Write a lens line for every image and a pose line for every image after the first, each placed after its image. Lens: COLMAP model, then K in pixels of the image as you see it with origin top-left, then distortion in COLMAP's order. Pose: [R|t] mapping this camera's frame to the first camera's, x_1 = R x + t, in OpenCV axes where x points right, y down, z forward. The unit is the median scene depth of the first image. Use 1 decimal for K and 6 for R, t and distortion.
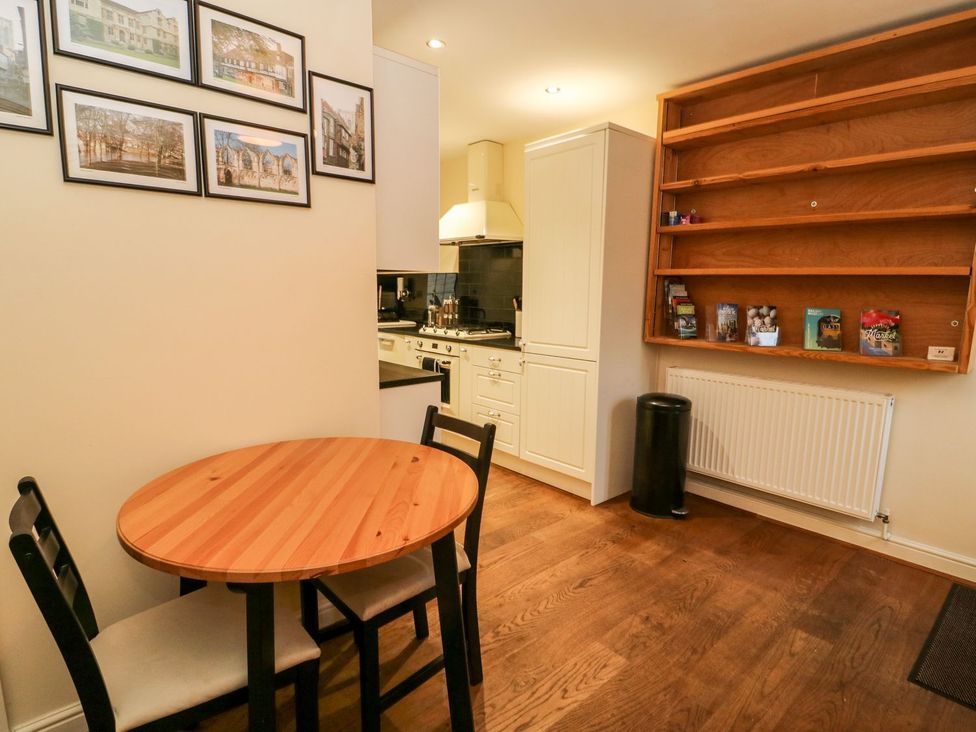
lens RADIAL K [[521.6, 0, 487.8], [0, 521.6, 368.1], [0, 0, 1]] dist [-0.005414, -0.004201]
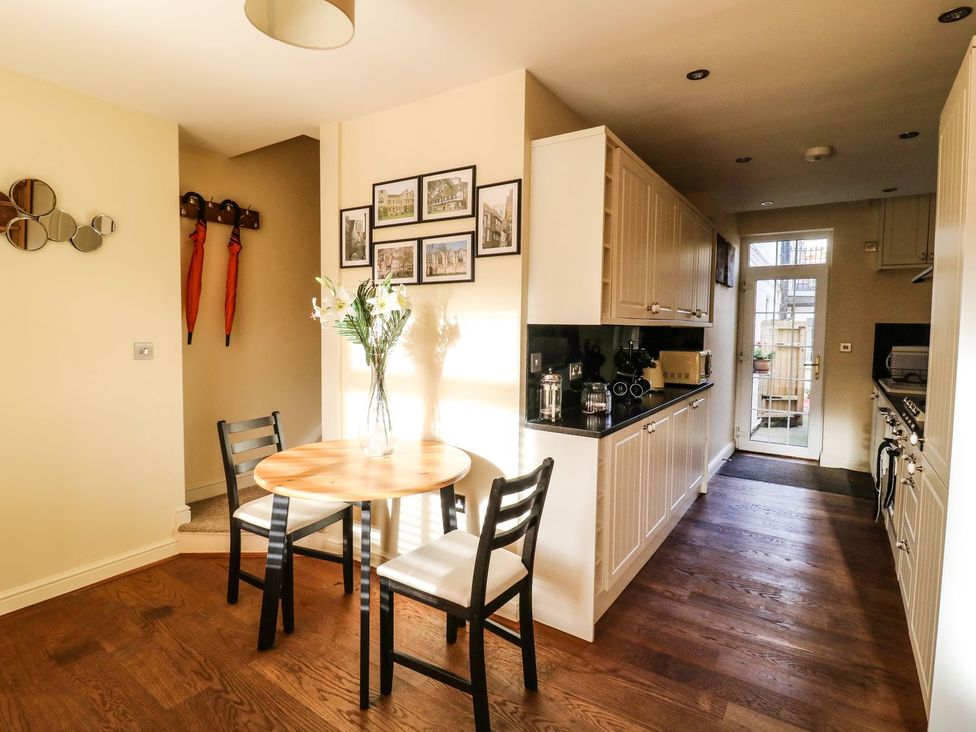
lens RADIAL K [[521.6, 0, 491.3], [0, 521.6, 357.8], [0, 0, 1]] dist [-0.005414, -0.004201]
pose [[0.253753, 0.036696, -0.966573, 1.063532], [-0.163870, 0.986466, -0.005570, -0.116106], [0.953287, 0.159806, 0.256332, 0.762558]]
